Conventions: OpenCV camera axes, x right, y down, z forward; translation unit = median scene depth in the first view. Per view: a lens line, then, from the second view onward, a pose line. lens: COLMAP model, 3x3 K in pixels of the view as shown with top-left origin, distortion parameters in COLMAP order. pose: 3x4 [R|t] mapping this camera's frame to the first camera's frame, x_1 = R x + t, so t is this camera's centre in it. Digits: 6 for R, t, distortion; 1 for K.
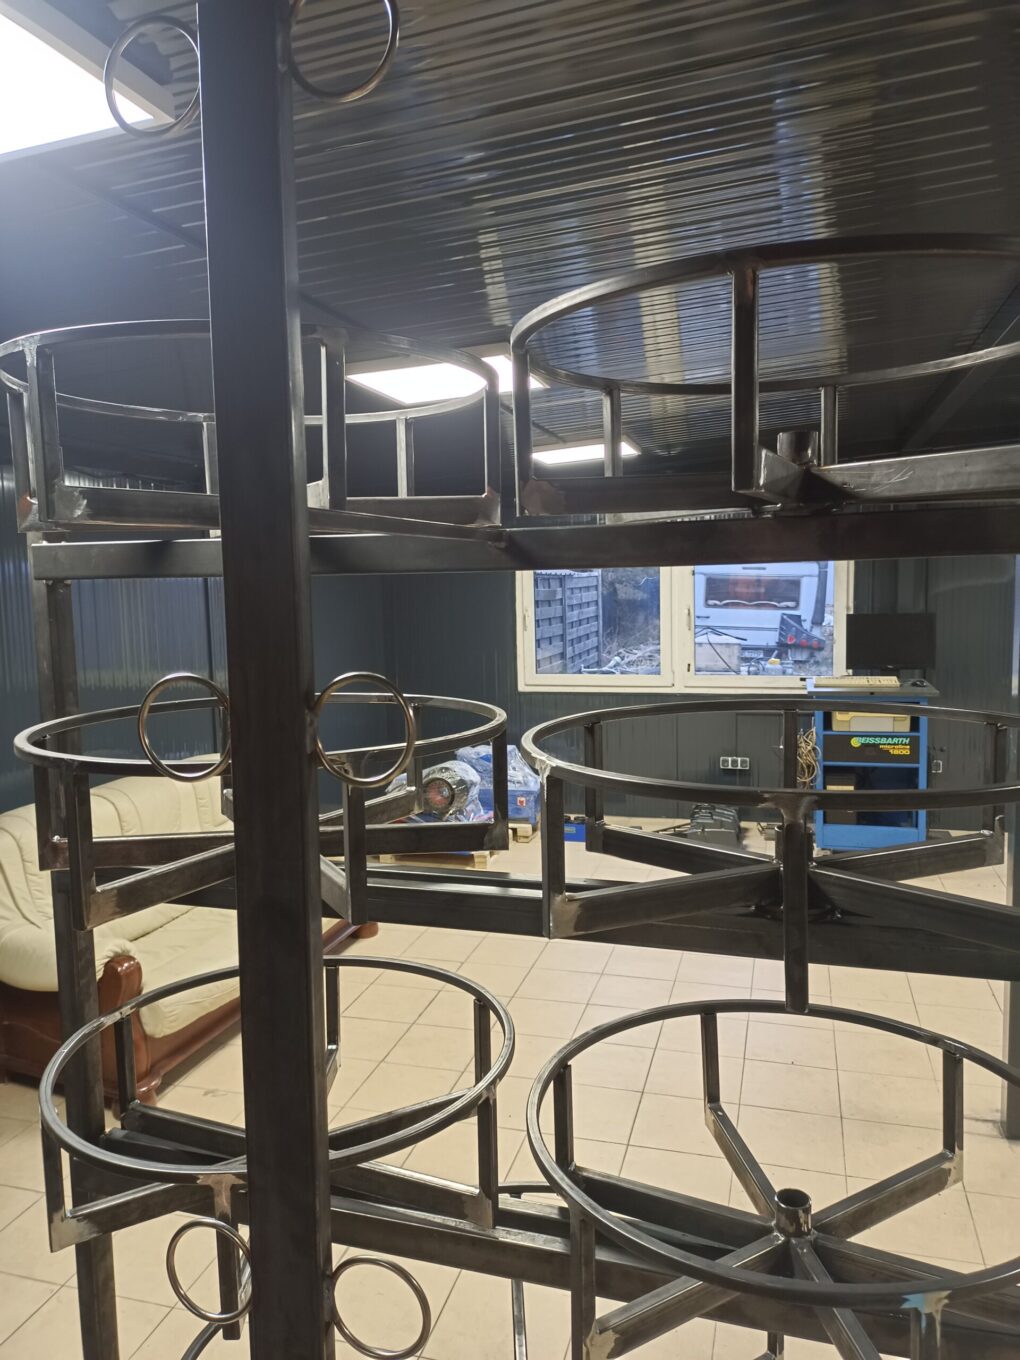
lens RADIAL K [[1004.4, 0, 512.6], [0, 1004.4, 677.6], [0, 0, 1]] dist [0.088560, -0.100352]
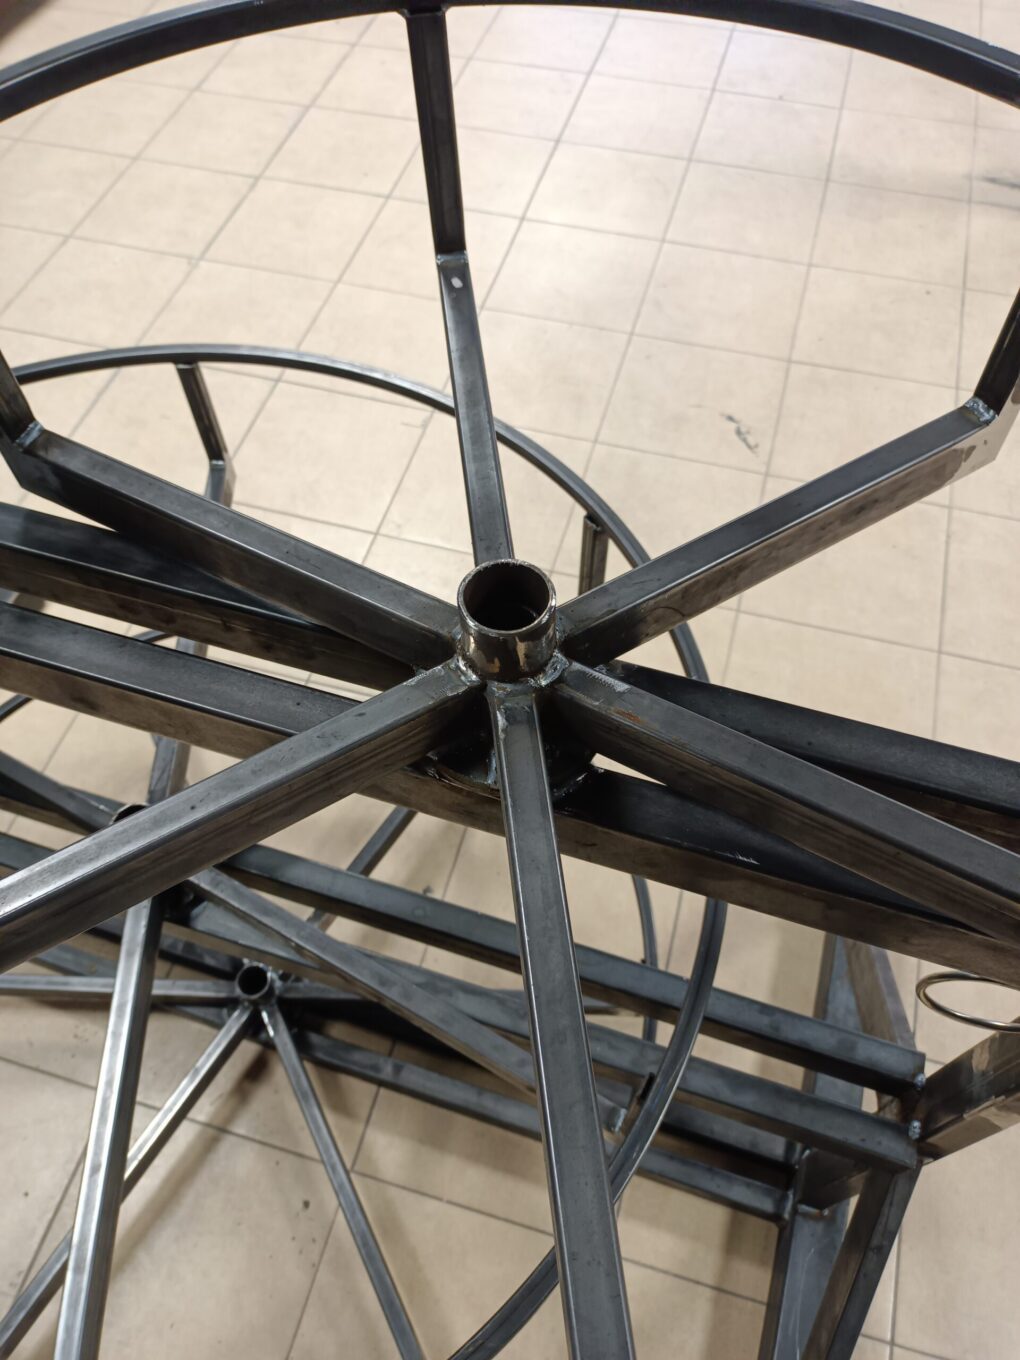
lens RADIAL K [[1020.7, 0, 510.7], [0, 1020.7, 676.1], [0, 0, 1]] dist [0.061089, -0.109526]
pose [[0.999943, 0.009656, 0.004489, 0.094560], [-0.009565, 0.629279, 0.777120, 0.086800], [0.004679, -0.777119, 0.629336, 0.260679]]
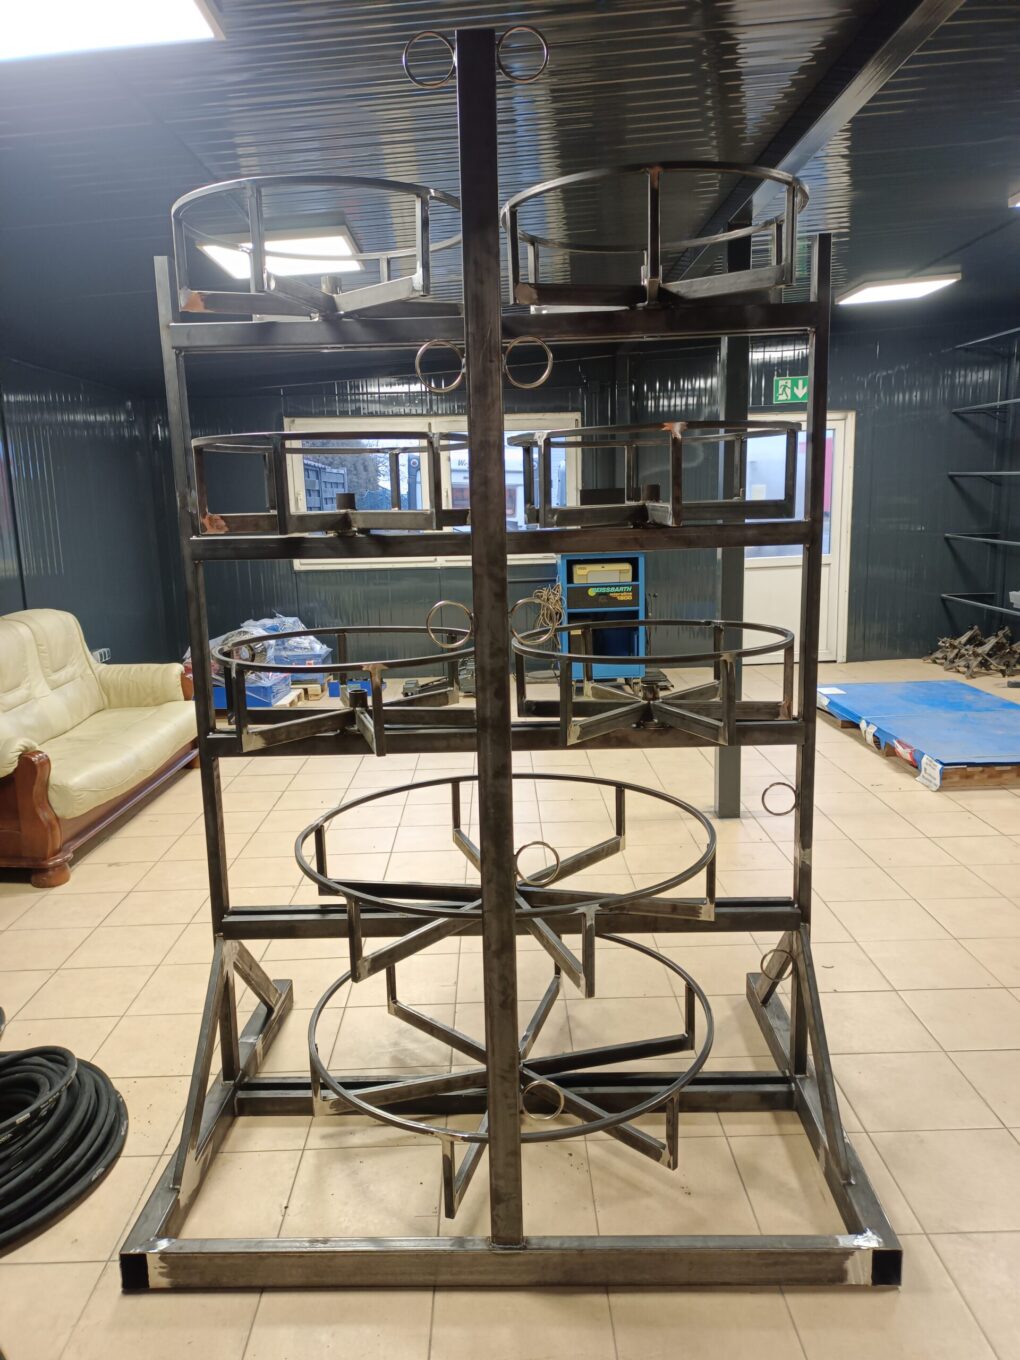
lens RADIAL K [[1000.9, 0, 504.4], [0, 1000.9, 676.6], [0, 0, 1]] dist [0.085521, -0.110675]
pose [[0.960616, -0.055339, 0.272314, -0.173611], [0.035931, 0.996479, 0.075753, 0.118342], [-0.275548, -0.062985, 0.959222, -0.254366]]
